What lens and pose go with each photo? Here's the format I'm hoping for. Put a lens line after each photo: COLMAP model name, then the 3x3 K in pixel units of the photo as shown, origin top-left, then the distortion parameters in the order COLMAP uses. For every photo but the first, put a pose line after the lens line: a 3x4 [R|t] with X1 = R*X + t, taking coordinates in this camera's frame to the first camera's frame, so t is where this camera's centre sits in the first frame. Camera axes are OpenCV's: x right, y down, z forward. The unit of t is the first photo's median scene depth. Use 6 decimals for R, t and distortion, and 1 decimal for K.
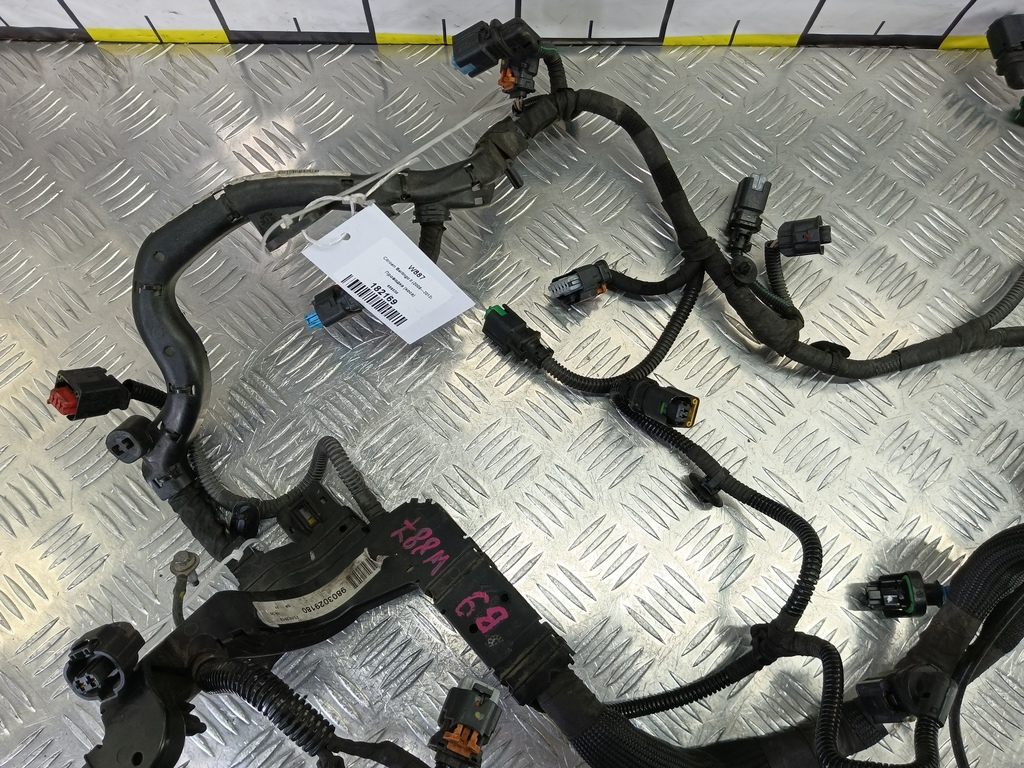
lens RADIAL K [[722.5, 0, 512.0], [0, 722.5, 384.0], [0, 0, 1]] dist [0.087745, -0.134952]
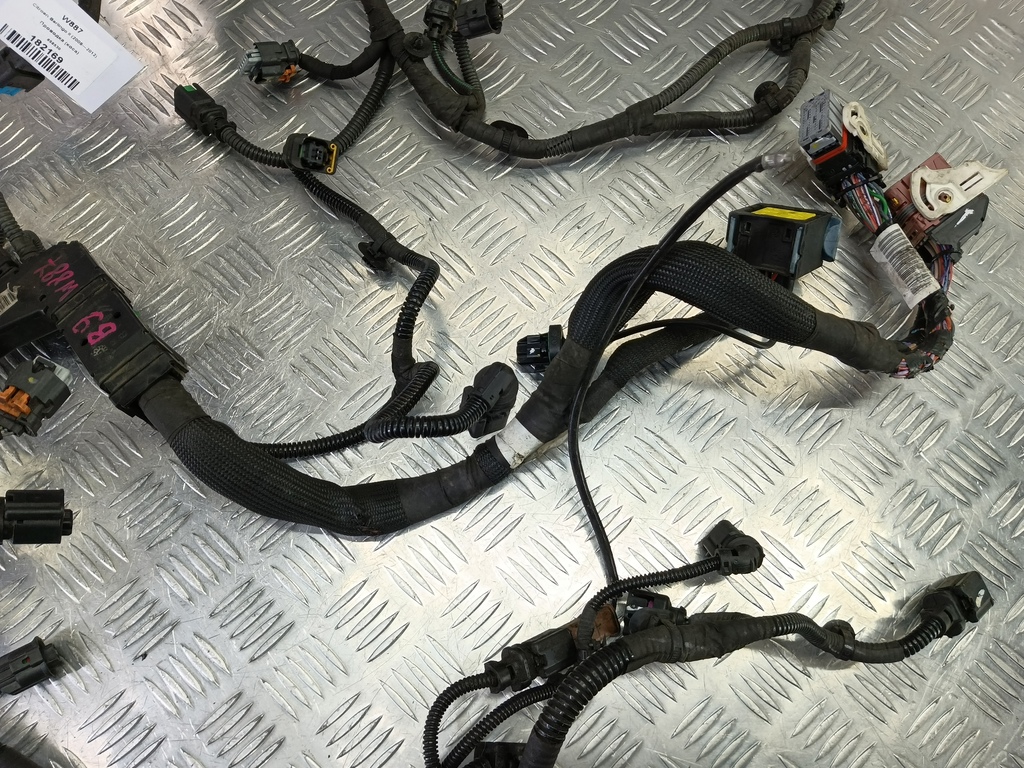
lens RADIAL K [[706.4, 0, 509.4], [0, 706.4, 385.9], [0, 0, 1]] dist [0.087301, -0.117072]
pose [[0.999894, 0.010512, -0.010058, 0.445044], [-0.010556, 0.999935, -0.004344, 0.314835], [0.010012, 0.004449, 0.999940, -0.006465]]
